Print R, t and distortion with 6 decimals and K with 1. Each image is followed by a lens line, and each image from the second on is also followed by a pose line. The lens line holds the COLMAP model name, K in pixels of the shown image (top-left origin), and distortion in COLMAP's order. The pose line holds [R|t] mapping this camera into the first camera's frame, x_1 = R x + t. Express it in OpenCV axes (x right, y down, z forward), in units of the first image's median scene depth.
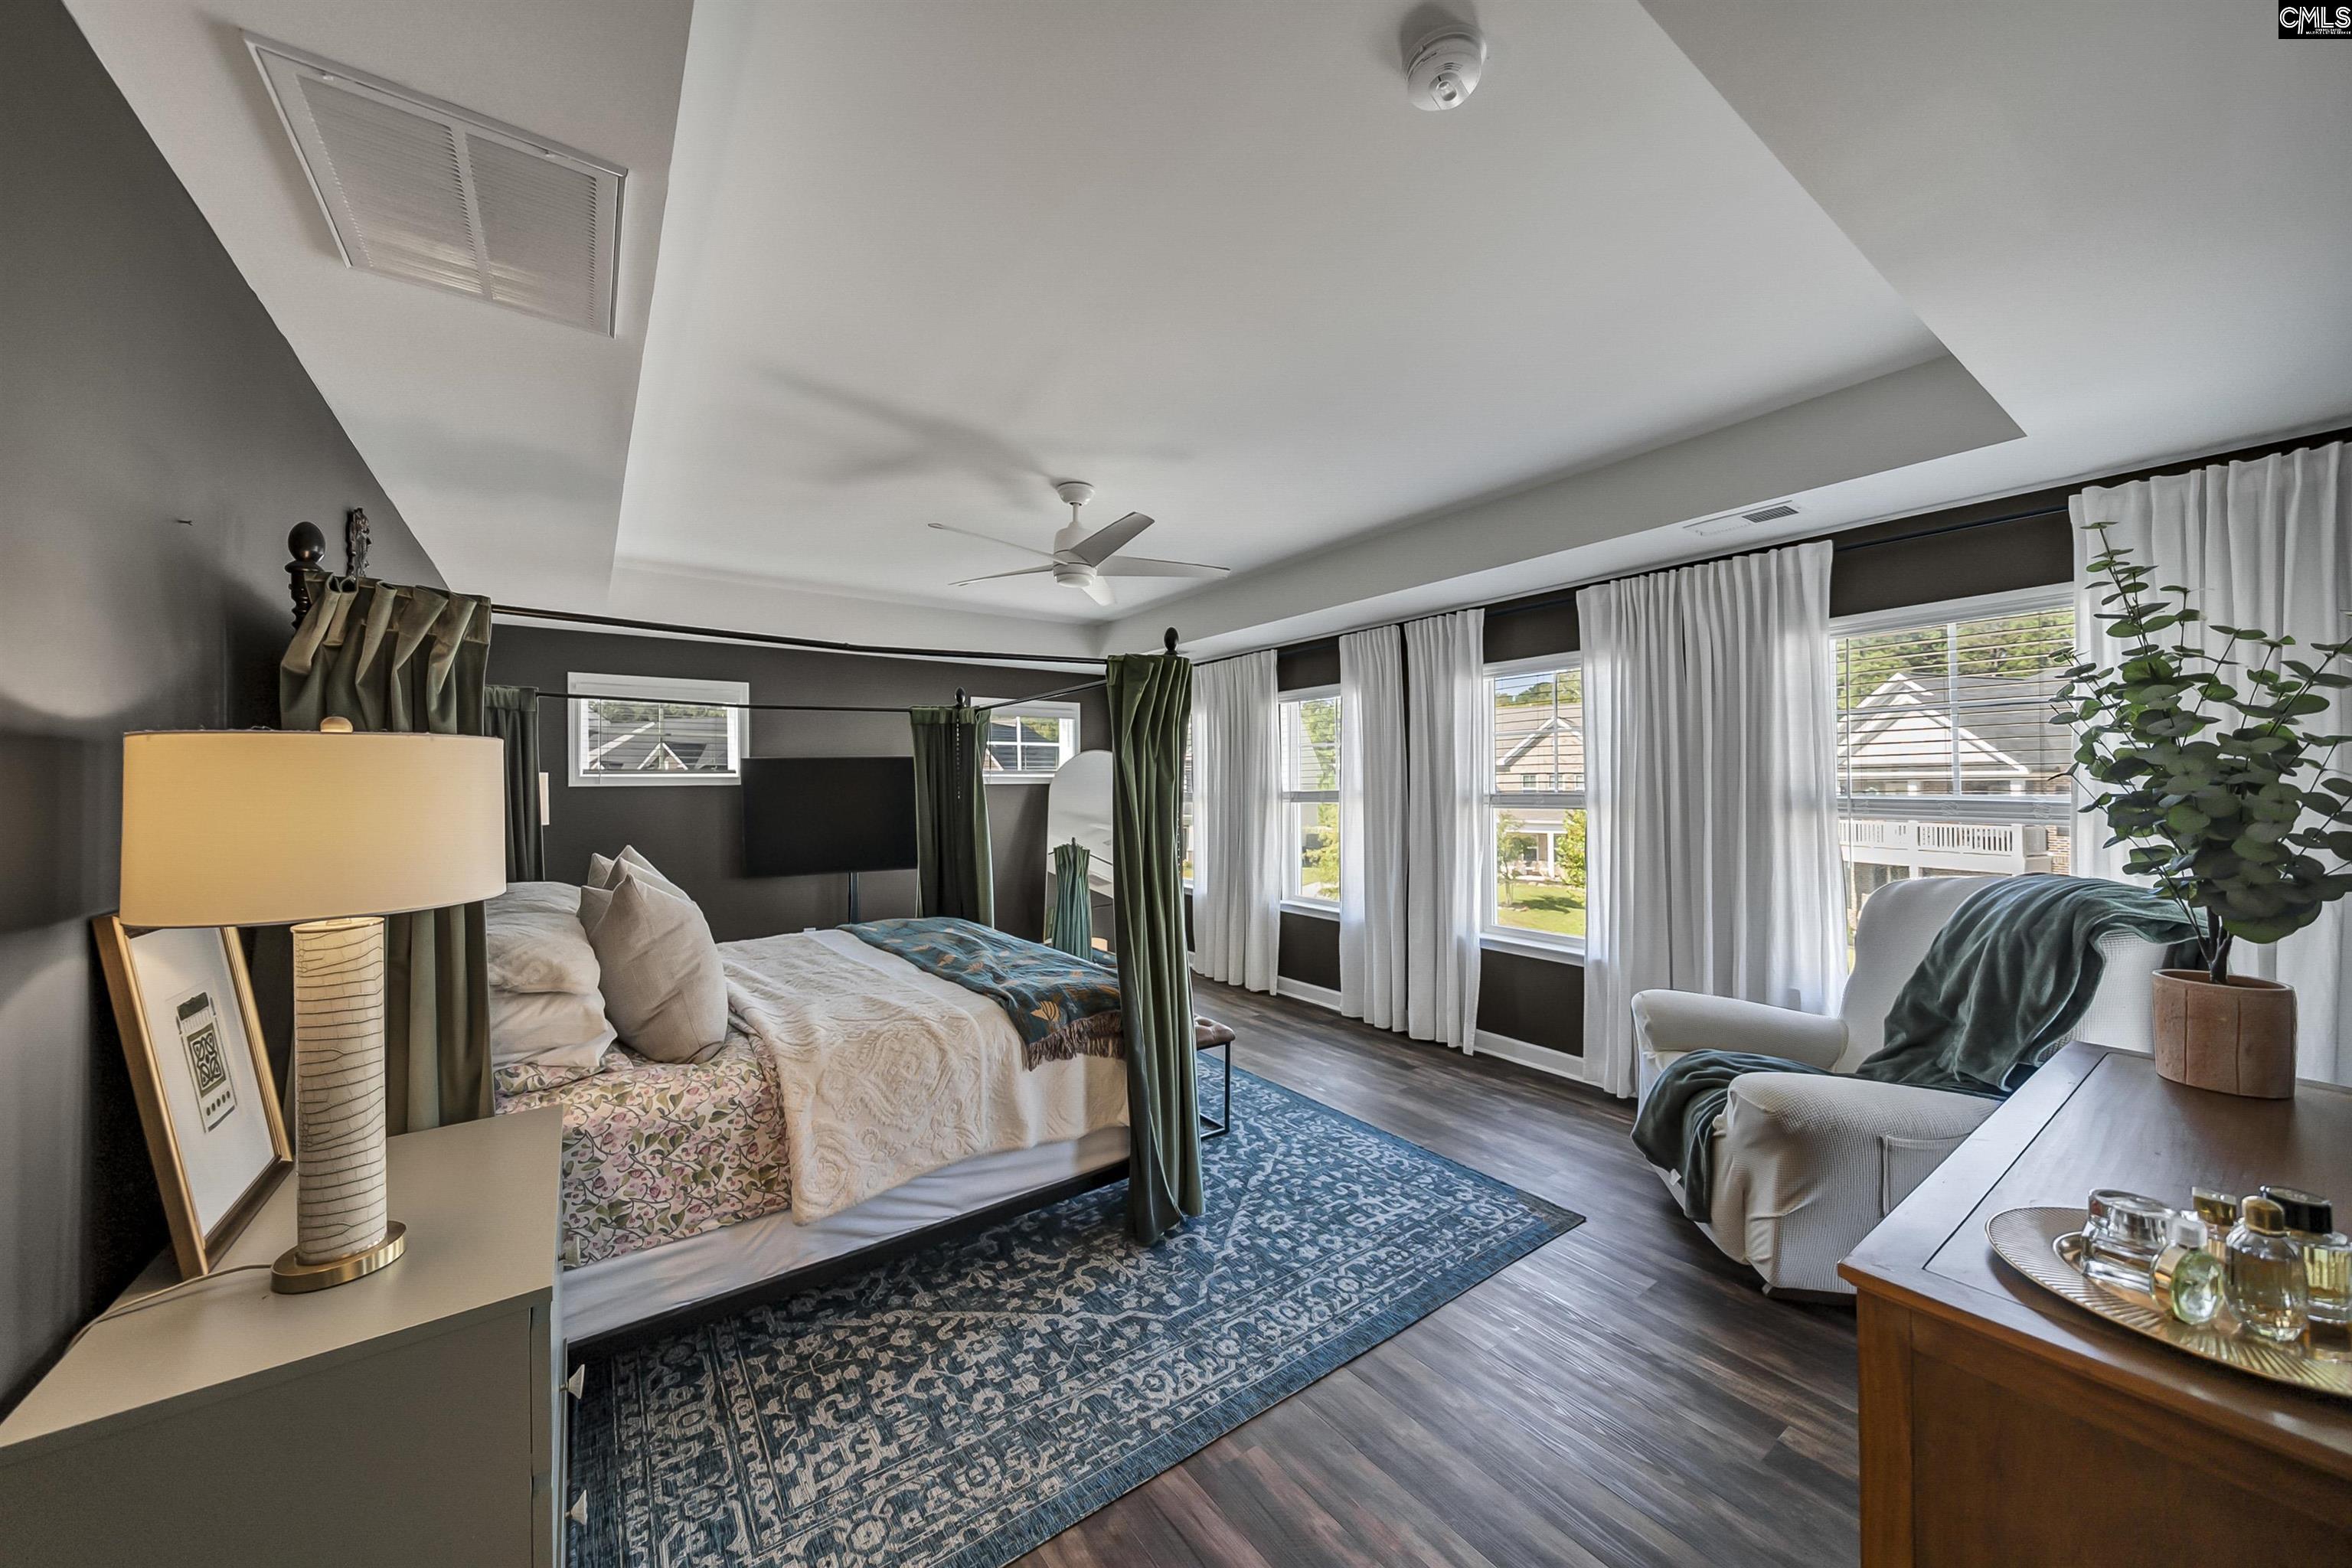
lens RADIAL K [[839.6, 0, 1172.7], [0, 839.6, 786.4], [0, 0, 1]] dist [-0.000700, -0.000022]
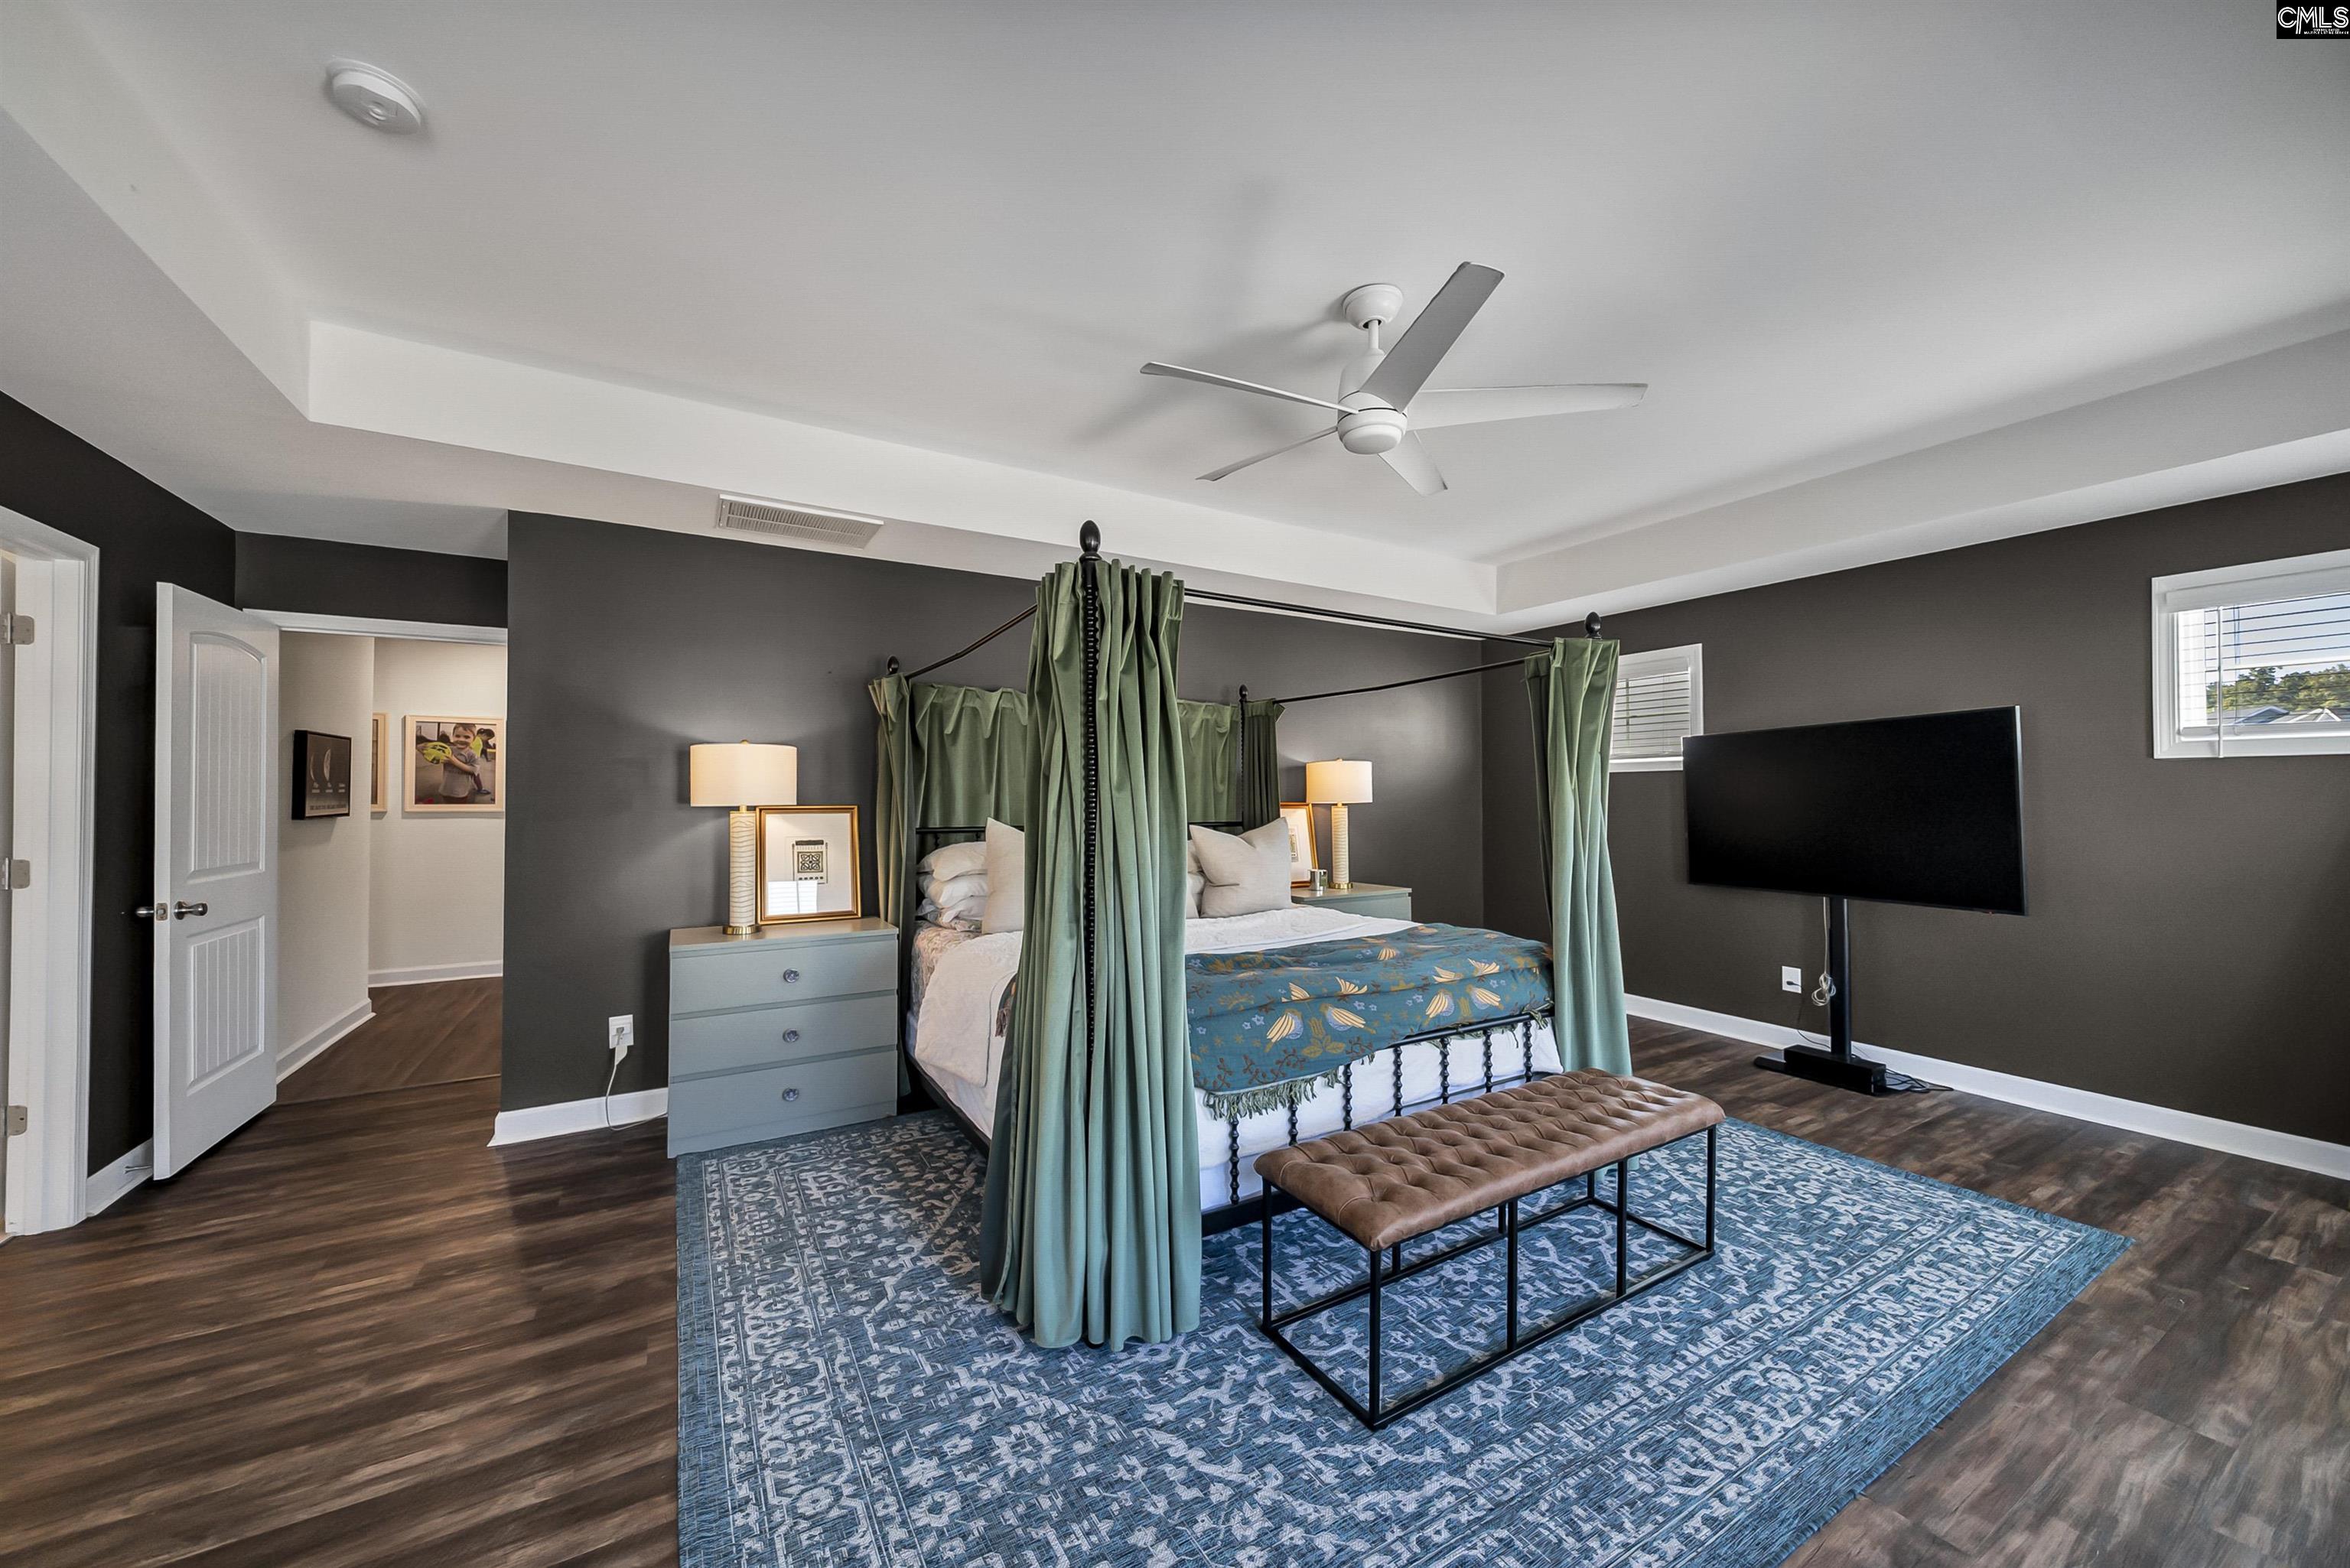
lens RADIAL K [[838.8, 0, 1170.1], [0, 838.8, 778.0], [0, 0, 1]] dist [-0.000700, -0.000022]
pose [[-0.099170, -0.009845, -0.995022, 0.858117], [0.000279, 0.999951, -0.009922, 0.043843], [0.995070, -0.001261, -0.099163, 1.381259]]
